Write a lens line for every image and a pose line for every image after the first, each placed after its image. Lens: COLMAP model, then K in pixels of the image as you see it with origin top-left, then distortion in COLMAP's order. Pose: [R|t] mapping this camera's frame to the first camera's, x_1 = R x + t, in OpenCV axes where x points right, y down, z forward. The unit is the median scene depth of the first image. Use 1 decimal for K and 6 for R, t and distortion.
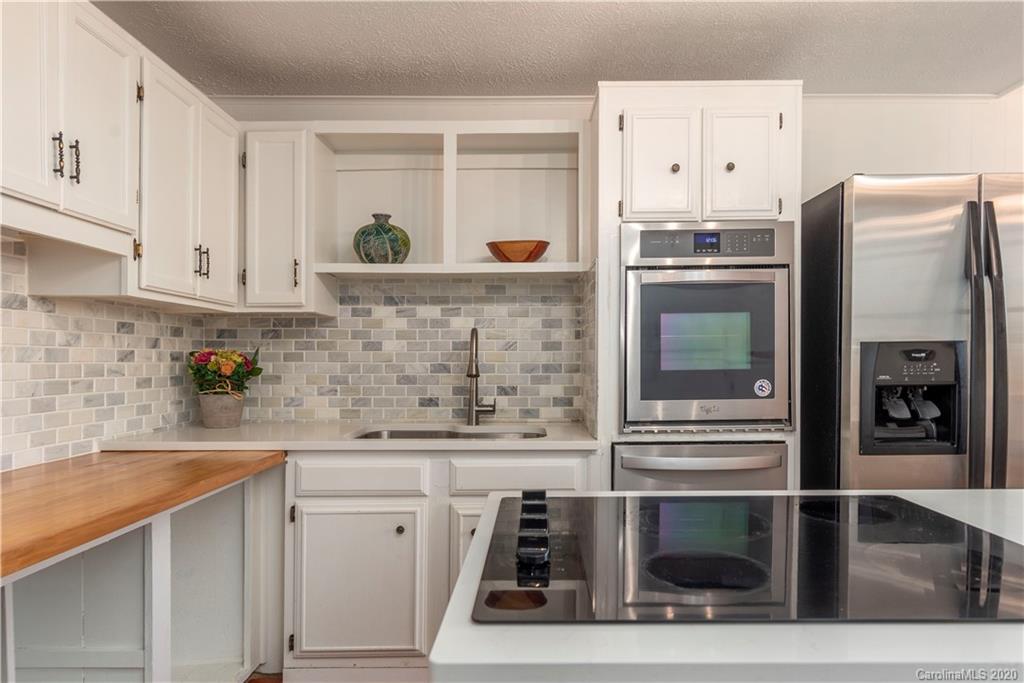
lens RADIAL K [[588.4, 0, 525.0], [0, 588.4, 370.7], [0, 0, 1]] dist [0.004879, -0.000097]
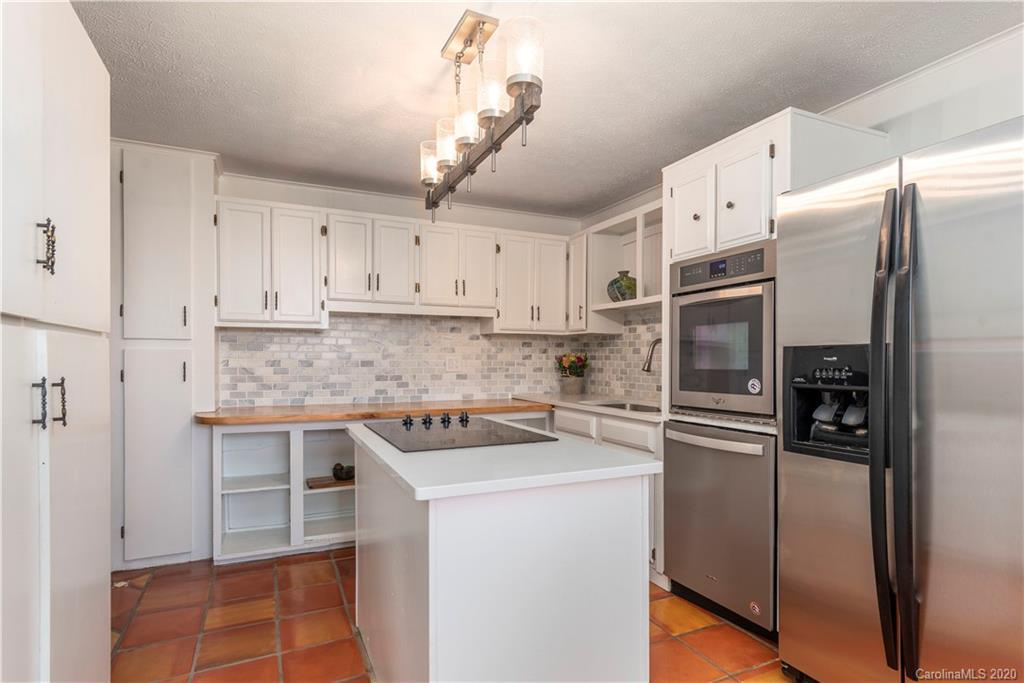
lens RADIAL K [[508.2, 0, 486.9], [0, 508.2, 362.4], [0, 0, 1]] dist [0.002306, 0.000313]
pose [[0.395865, 0.011567, -0.918236, 1.000059], [-0.020587, 0.999781, 0.003719, -0.009581], [0.918078, 0.017431, 0.396016, 0.103808]]
